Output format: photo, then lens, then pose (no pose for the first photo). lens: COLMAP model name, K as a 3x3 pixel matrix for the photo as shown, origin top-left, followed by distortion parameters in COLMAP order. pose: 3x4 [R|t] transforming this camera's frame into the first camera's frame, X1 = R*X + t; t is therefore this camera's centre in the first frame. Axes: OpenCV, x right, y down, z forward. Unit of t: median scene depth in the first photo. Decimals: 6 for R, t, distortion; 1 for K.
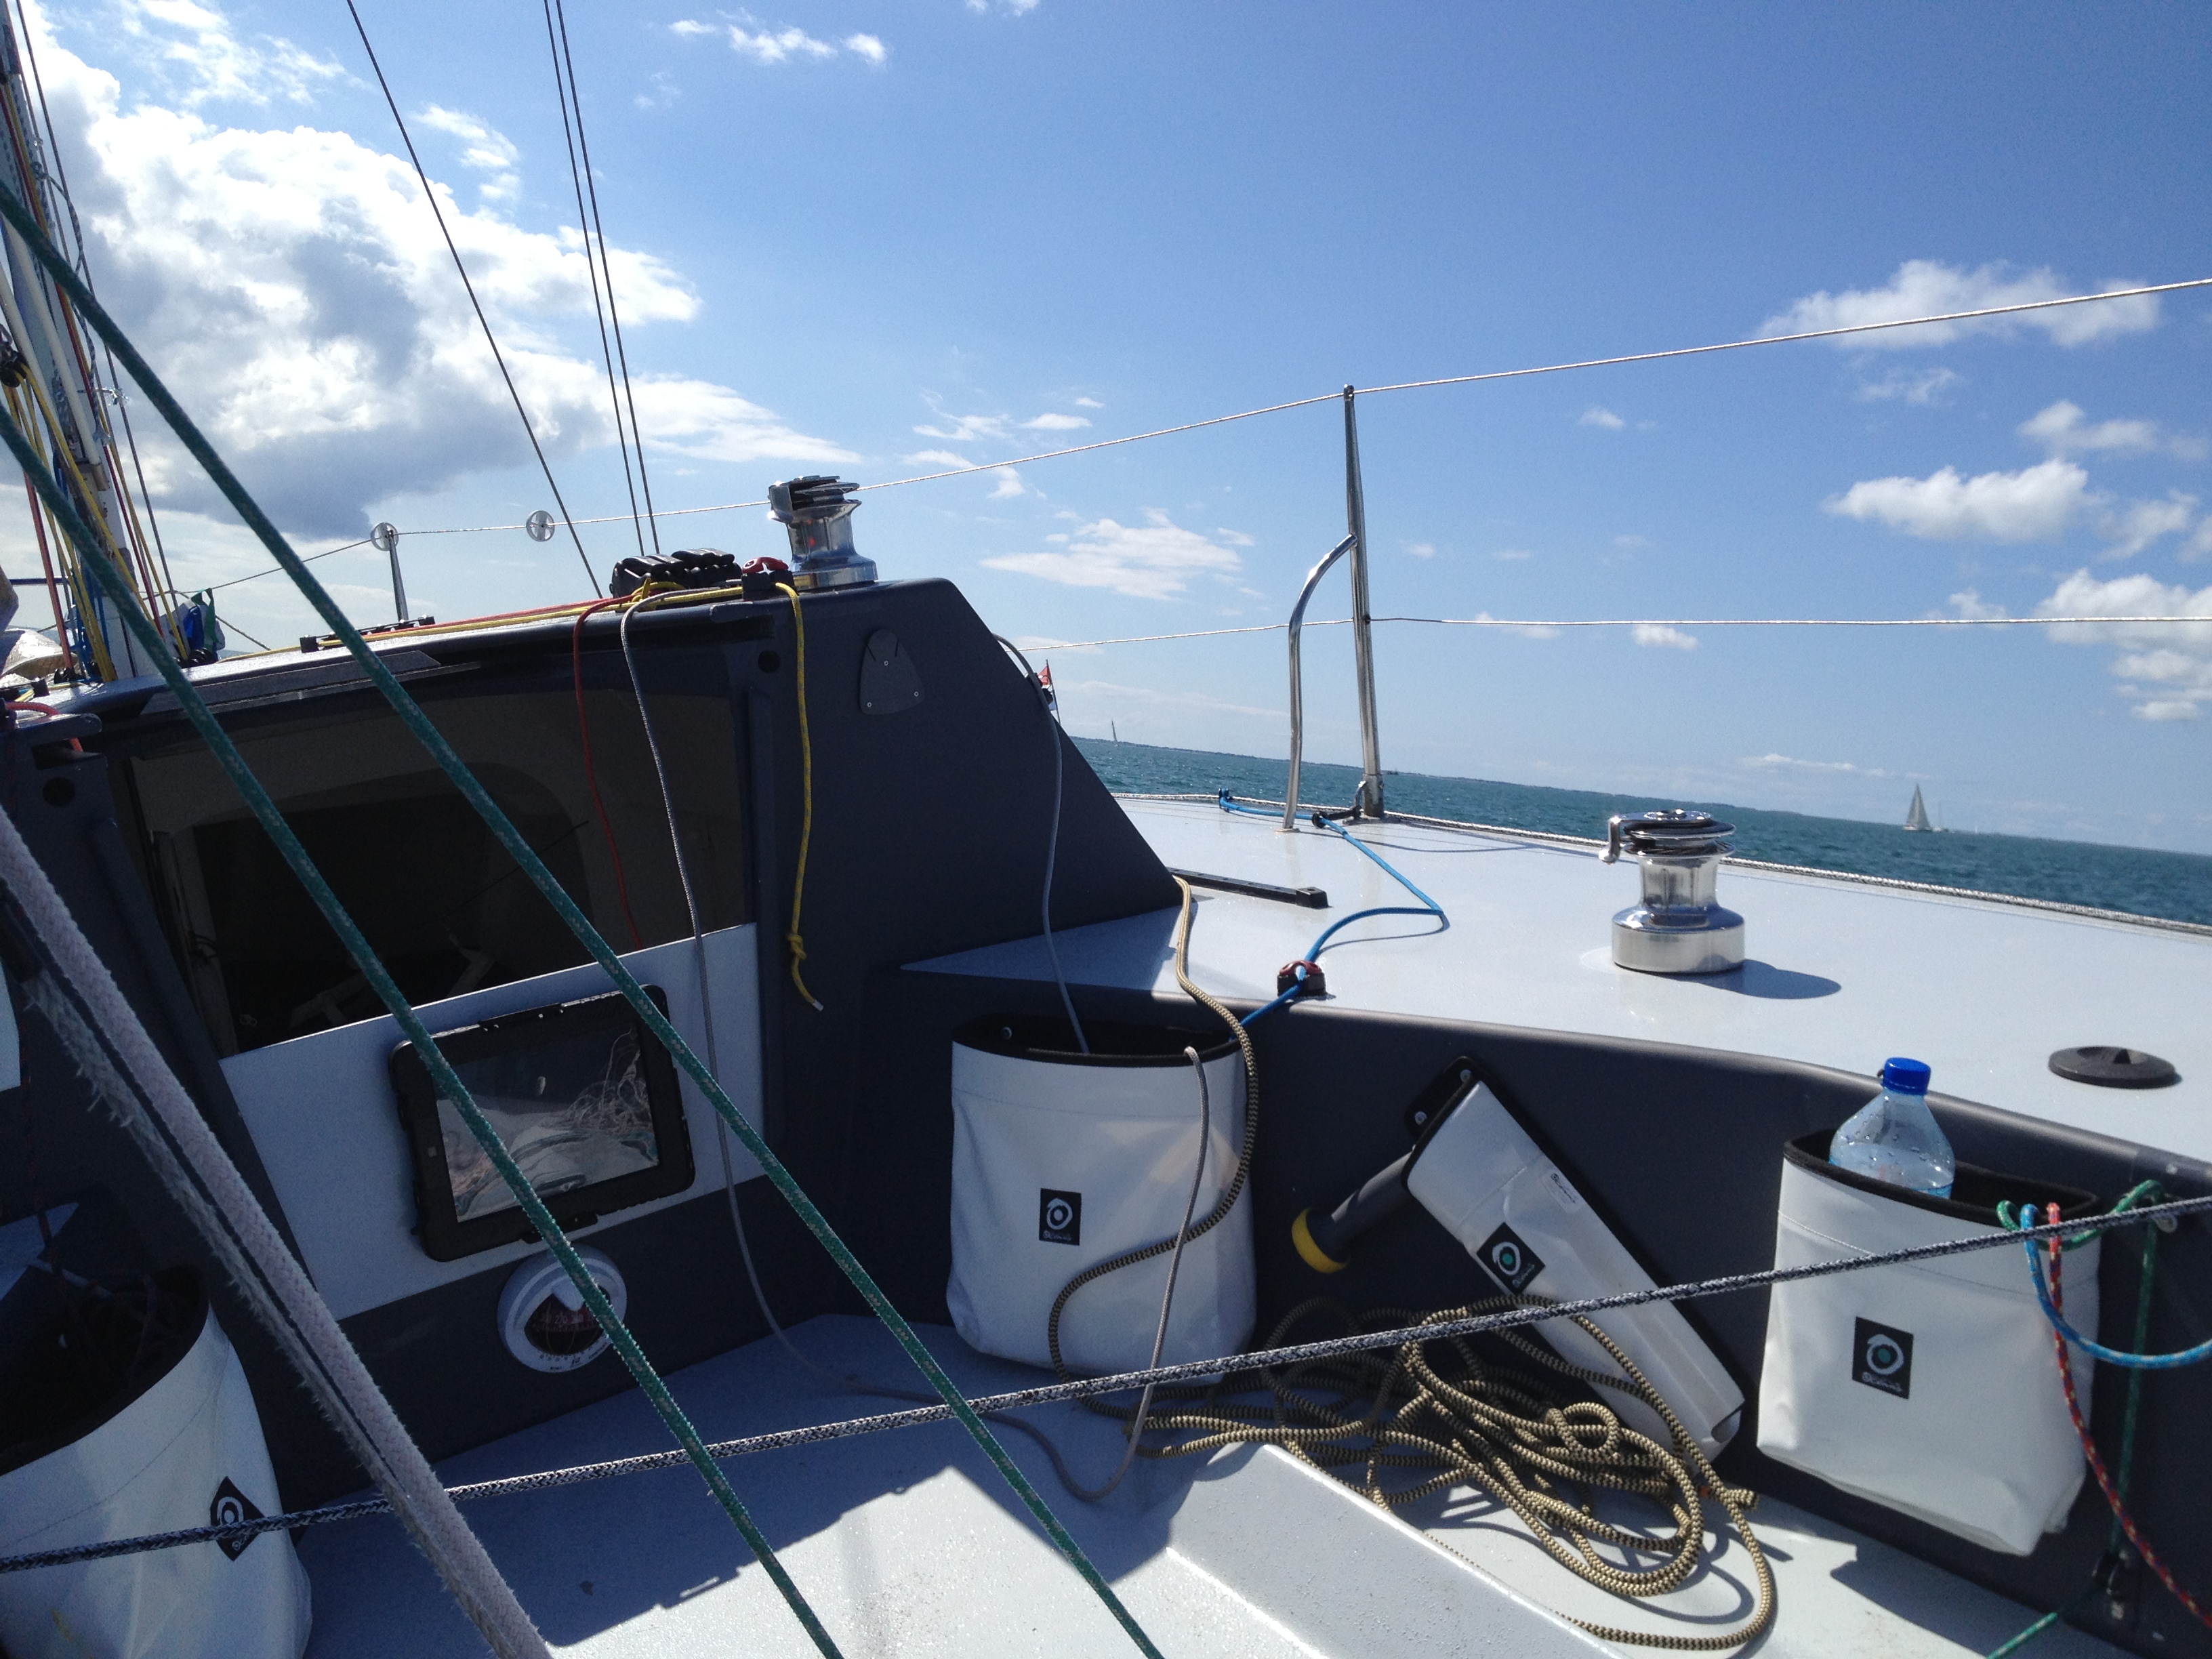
lens RADIAL K [[2118.0, 0, 1109.0], [0, 2118.0, 909.2], [0, 0, 1]] dist [-0.003475, -0.047204]
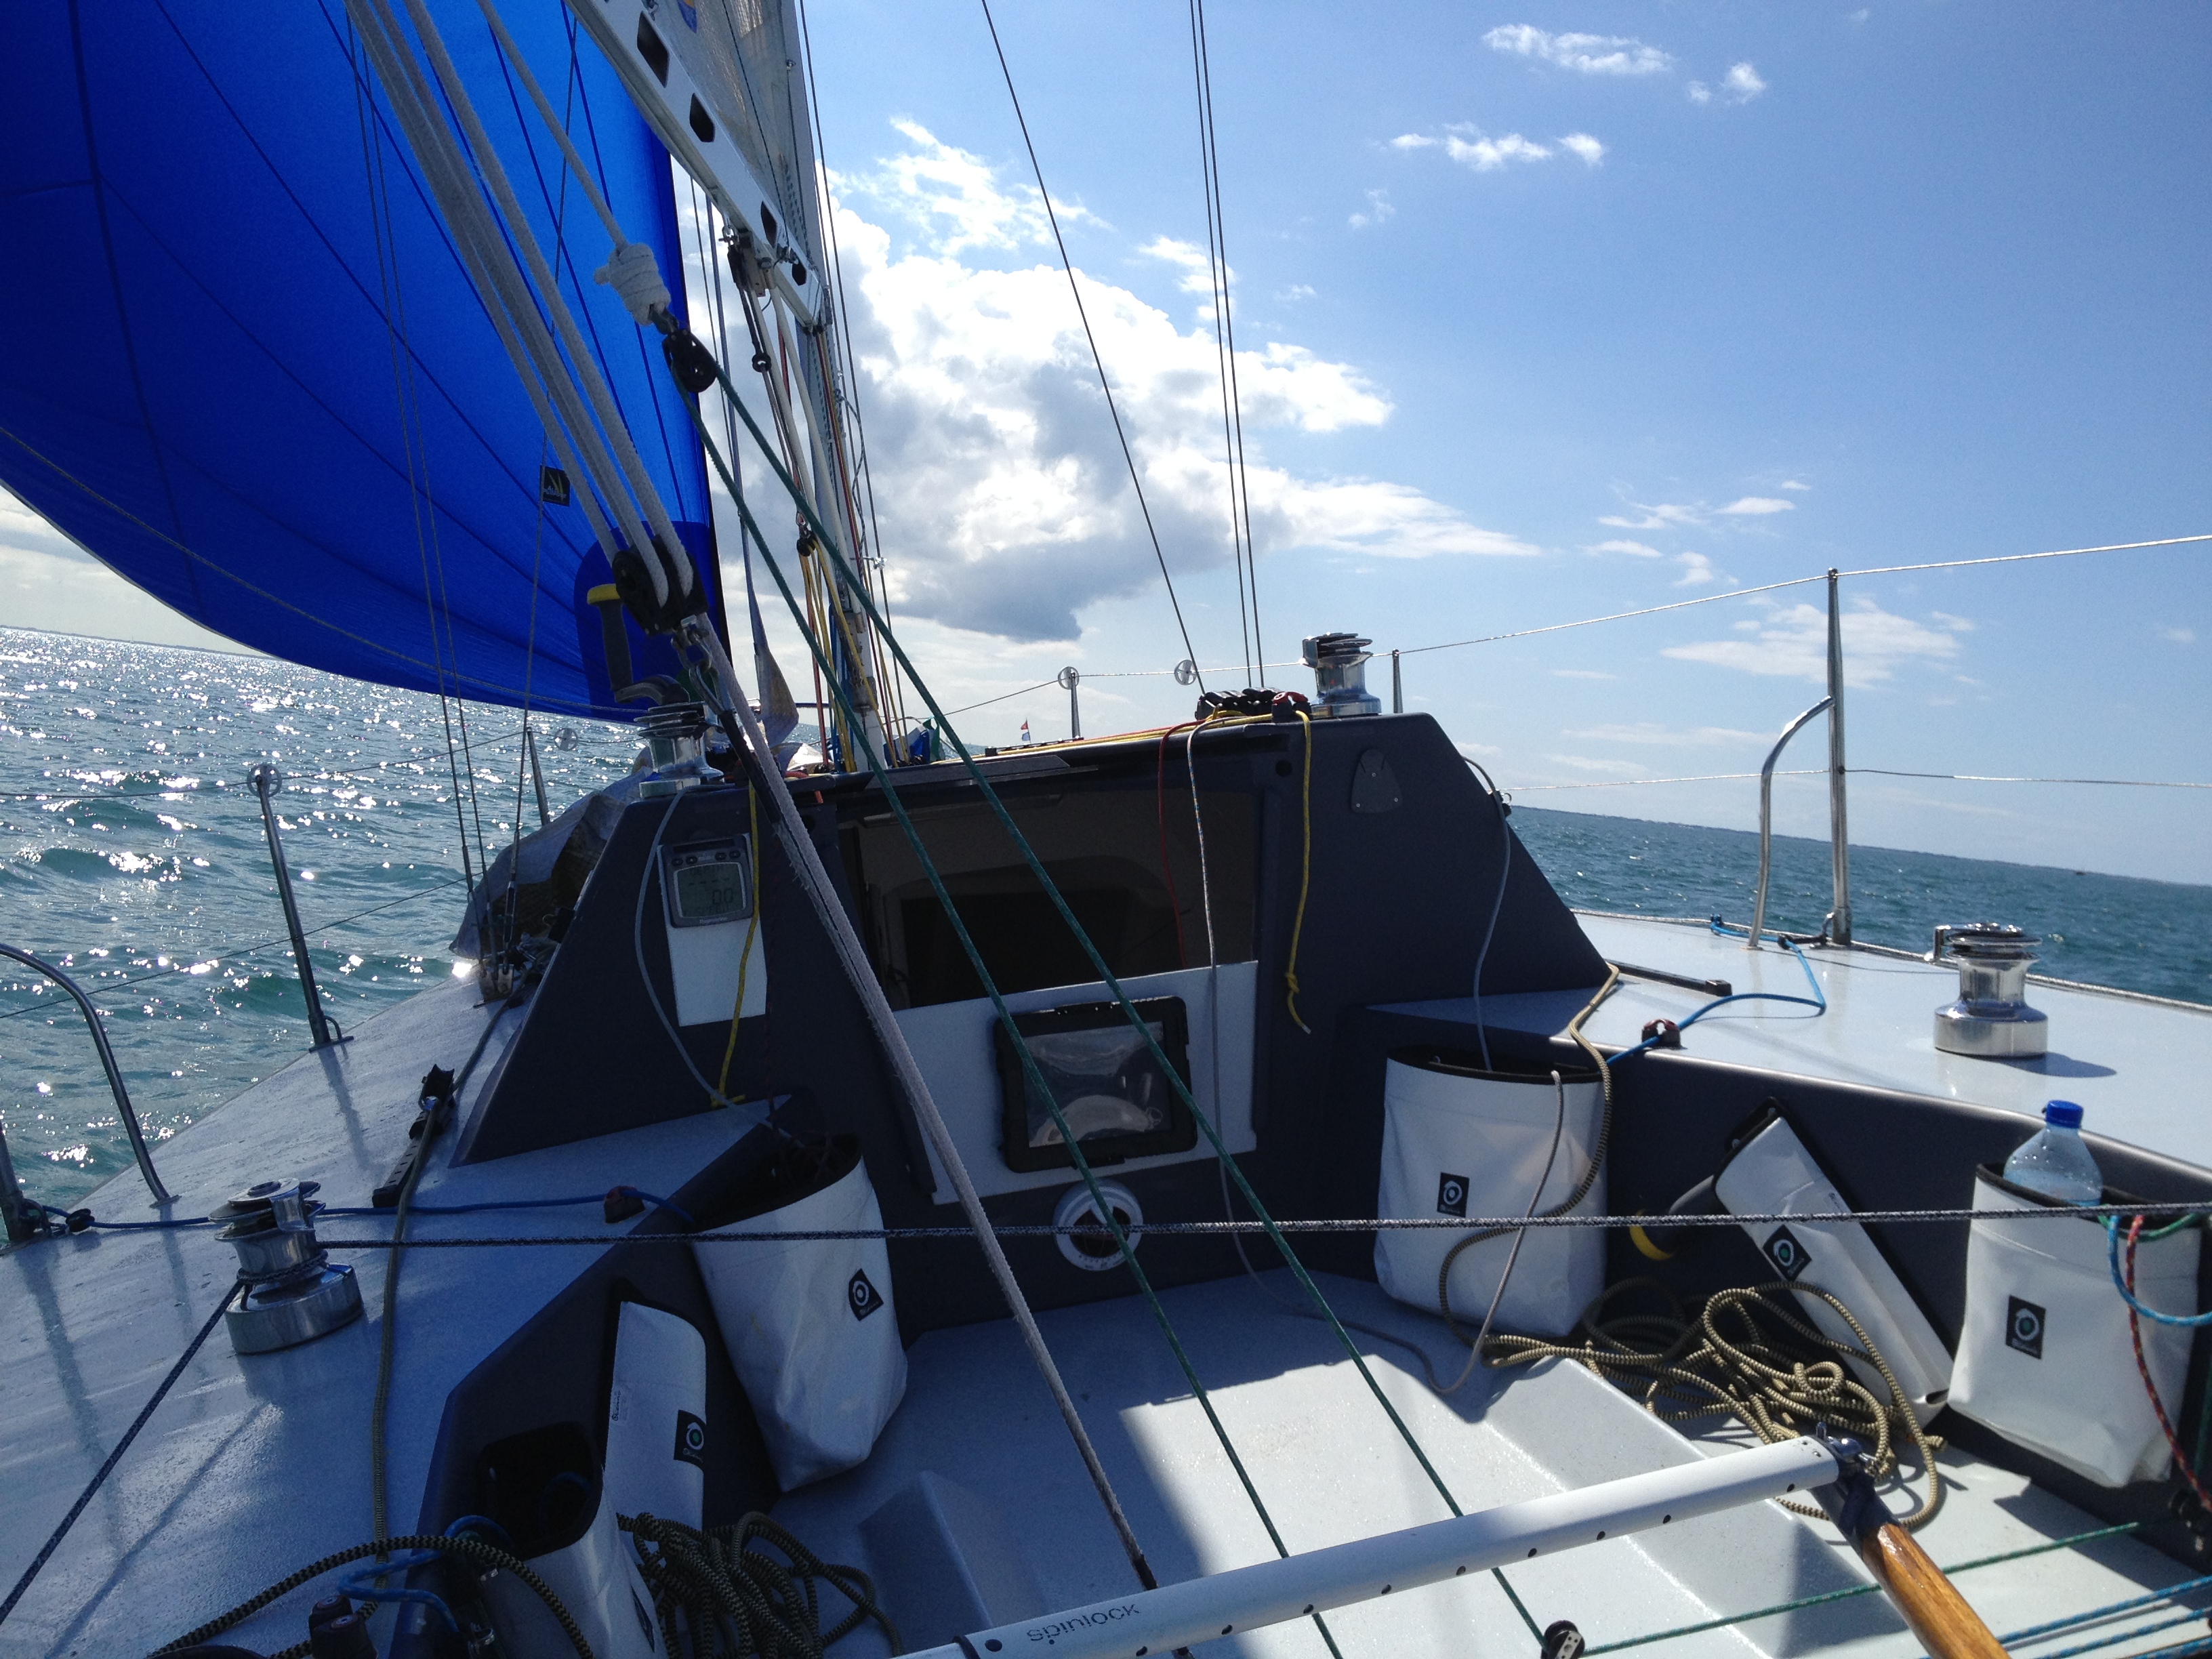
lens RADIAL K [[2118.0, 0, 1109.0], [0, 2118.0, 909.2], [0, 0, 1]] dist [-0.003475, -0.047204]
pose [[0.947261, 0.045065, -0.317280, 0.154734], [-0.056699, 0.998012, -0.027524, 0.010880], [0.315409, 0.044062, 0.947933, -0.290937]]
